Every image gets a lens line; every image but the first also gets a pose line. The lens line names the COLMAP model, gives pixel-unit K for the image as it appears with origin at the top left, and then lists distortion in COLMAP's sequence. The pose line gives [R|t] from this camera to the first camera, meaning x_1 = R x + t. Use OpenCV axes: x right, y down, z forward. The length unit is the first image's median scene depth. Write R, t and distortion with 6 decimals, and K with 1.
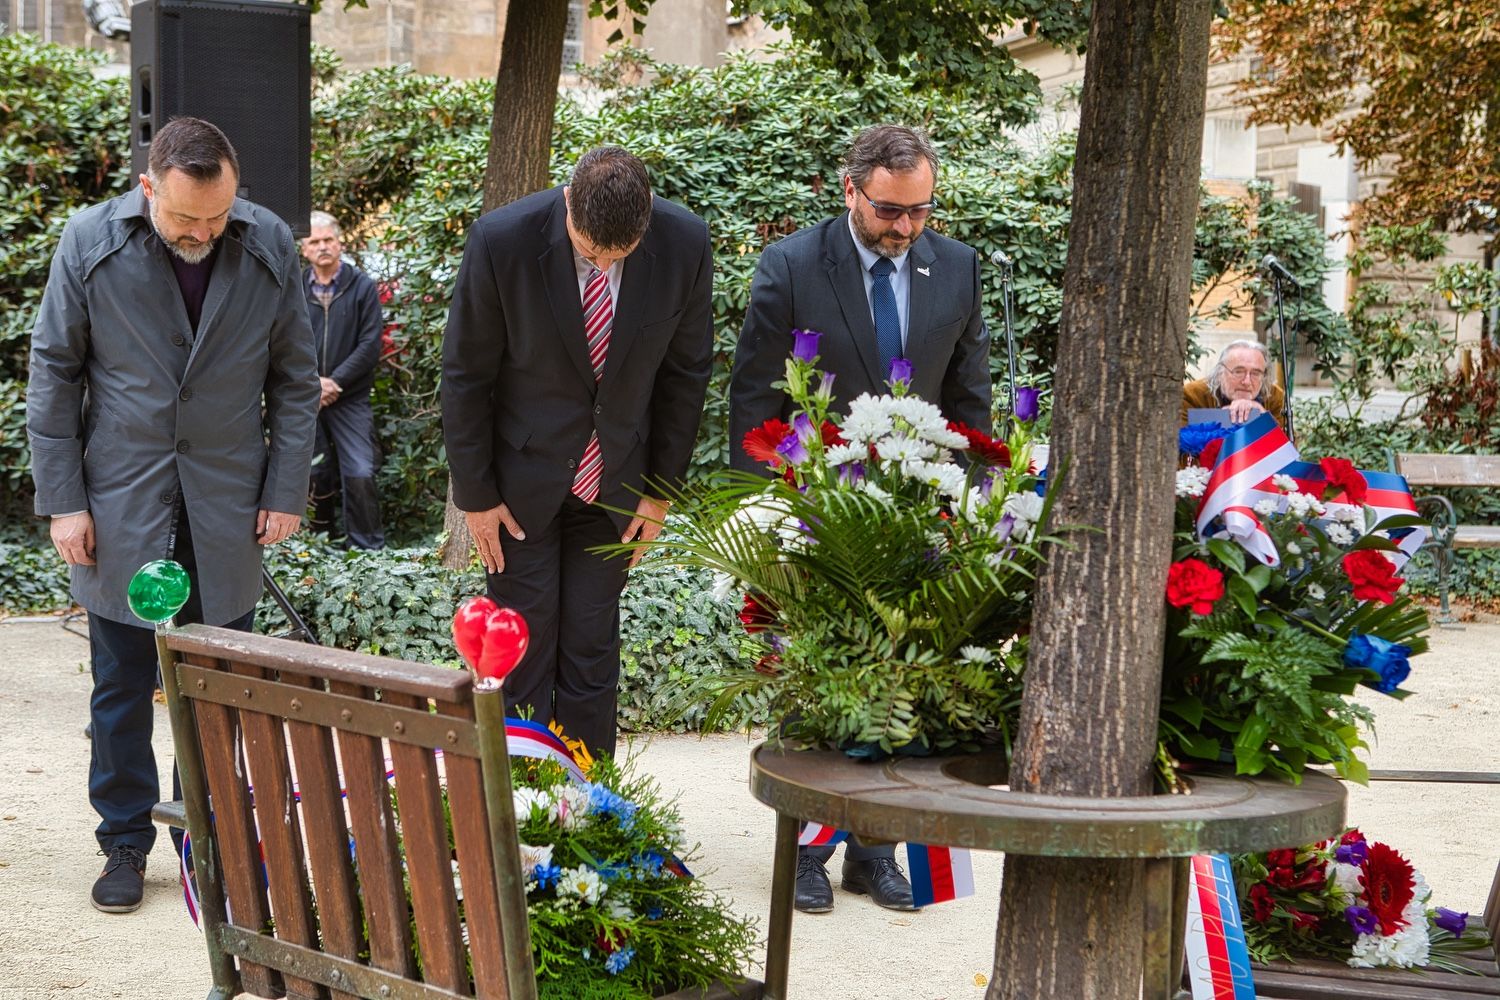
lens RADIAL K [[1990.3, 0, 750.0], [0, 1990.3, 500.0], [0, 0, 1]] dist [0.042103, 0.088353]
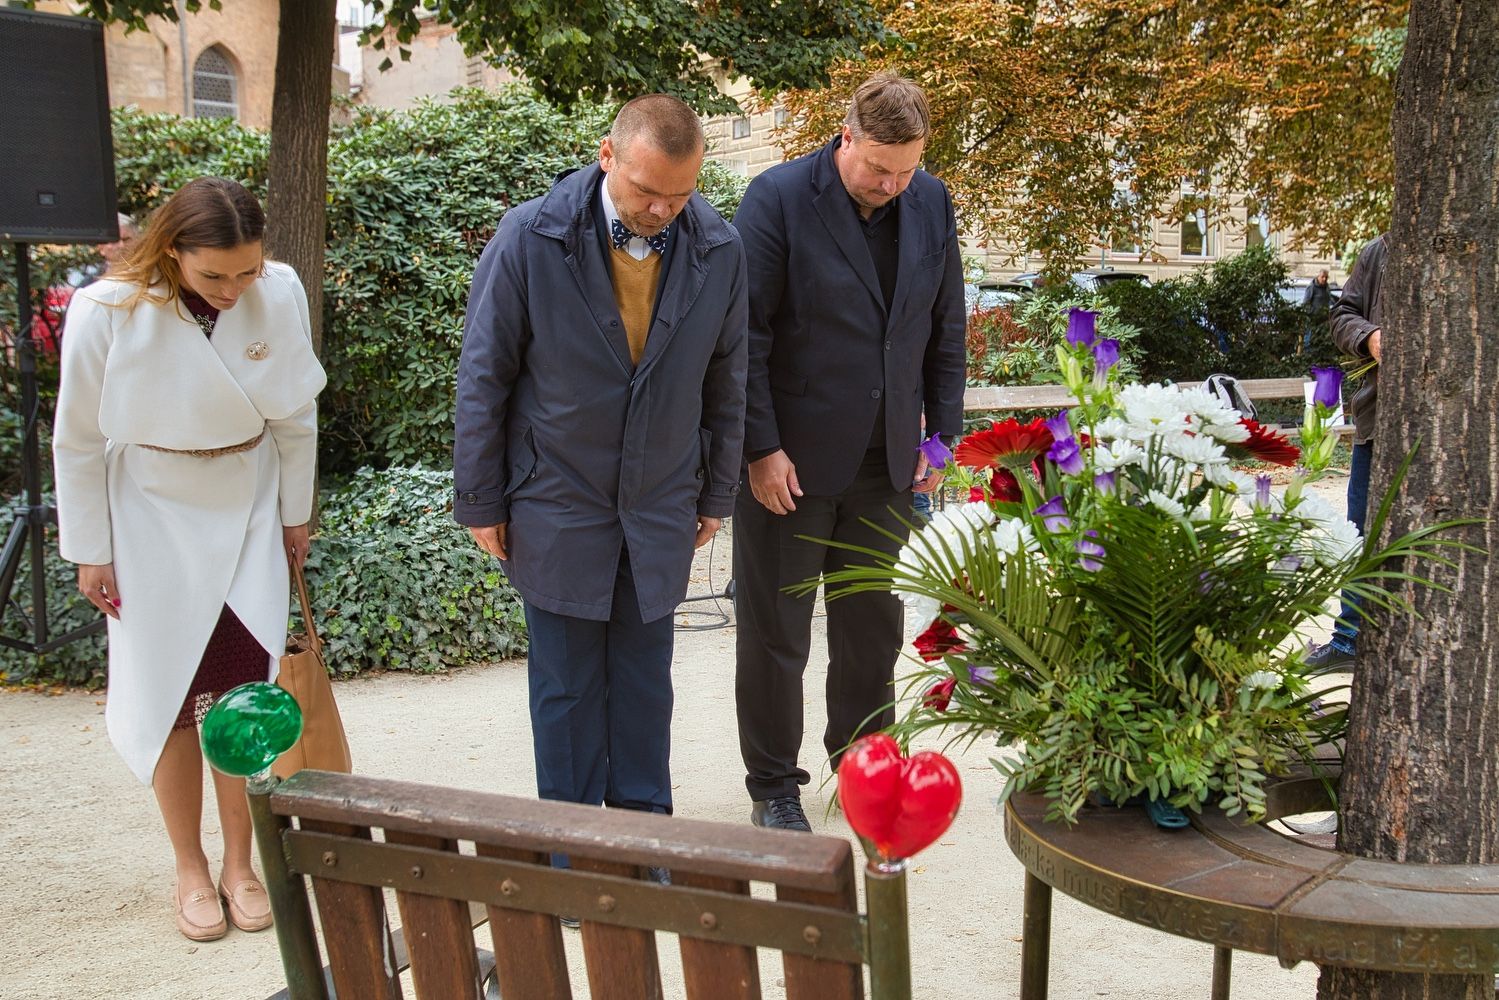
lens RADIAL K [[1303.5, 0, 751.0], [0, 1303.5, 471.6], [0, 0, 1]] dist [-0.034474, 0.114394]
pose [[0.953155, -0.069443, 0.294403, -0.074737], [0.058110, 0.997199, 0.047082, -0.015062], [-0.296848, -0.027769, 0.954521, 0.155042]]
